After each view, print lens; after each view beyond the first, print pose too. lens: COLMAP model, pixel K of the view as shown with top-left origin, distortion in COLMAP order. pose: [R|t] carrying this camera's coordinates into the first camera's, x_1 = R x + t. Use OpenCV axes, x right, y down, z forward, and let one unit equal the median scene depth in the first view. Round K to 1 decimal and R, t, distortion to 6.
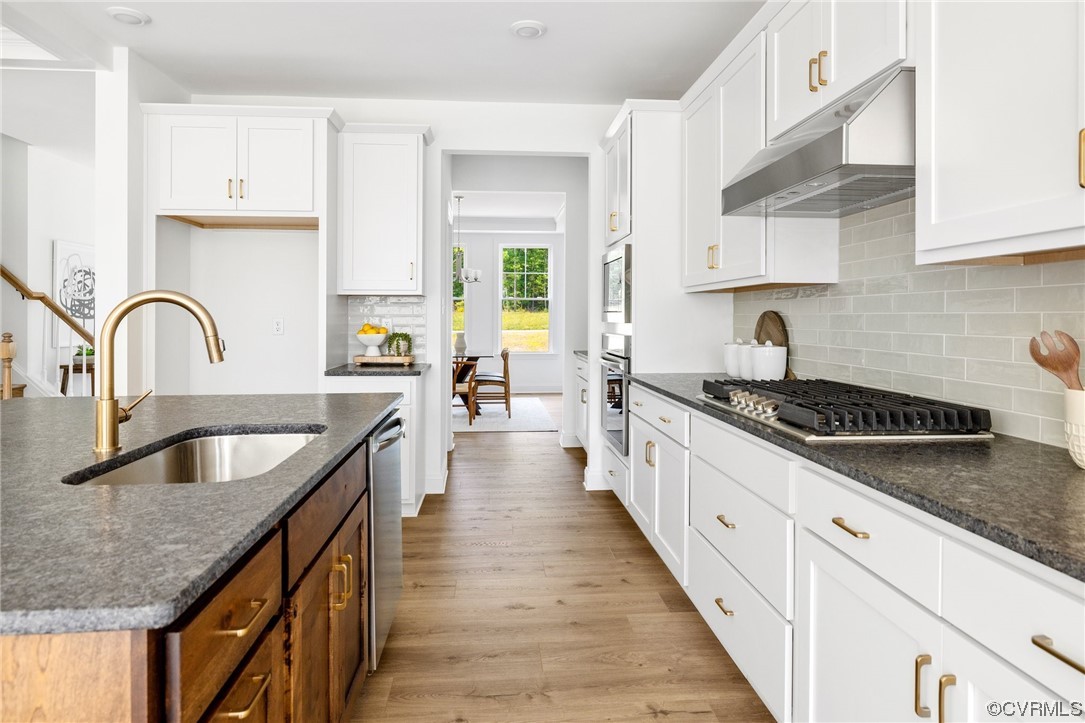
lens RADIAL K [[643.4, 0, 548.8], [0, 643.4, 317.1], [0, 0, 1]] dist [-0.009097, 0.002292]
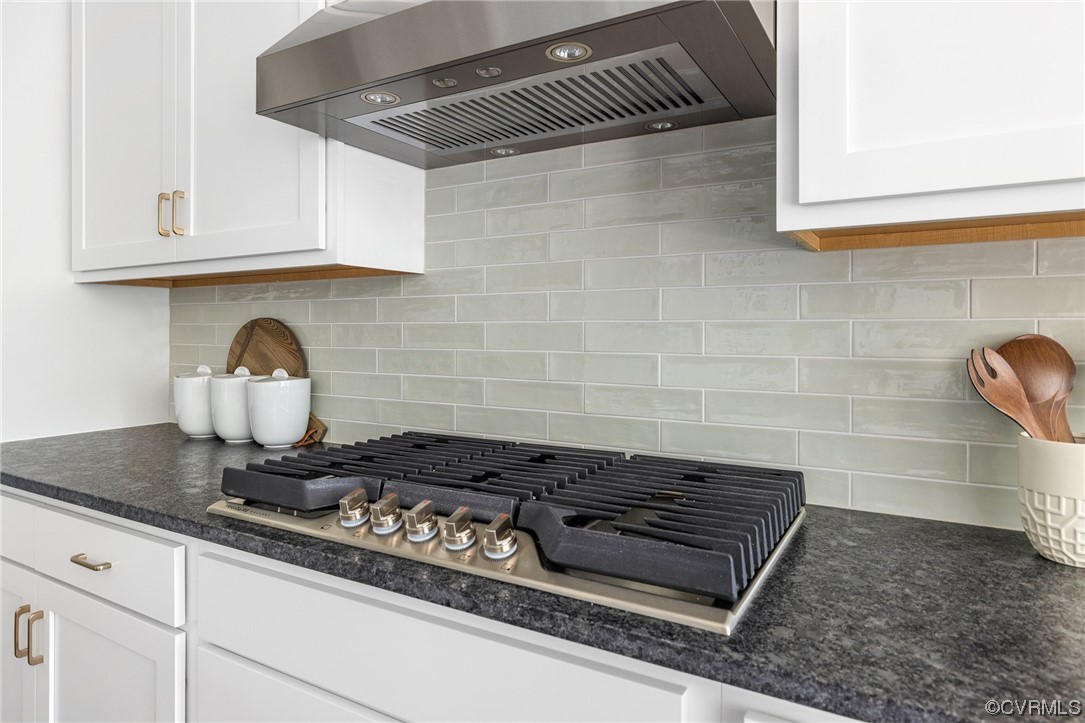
lens RADIAL K [[643.4, 0, 539.2], [0, 643.4, 336.1], [0, 0, 1]] dist [-0.009097, 0.002292]
pose [[0.580340, -0.014116, 0.814252, 0.005717], [0.004275, 0.999889, 0.014288, -0.000408], [-0.814363, -0.004810, 0.580335, 0.547229]]
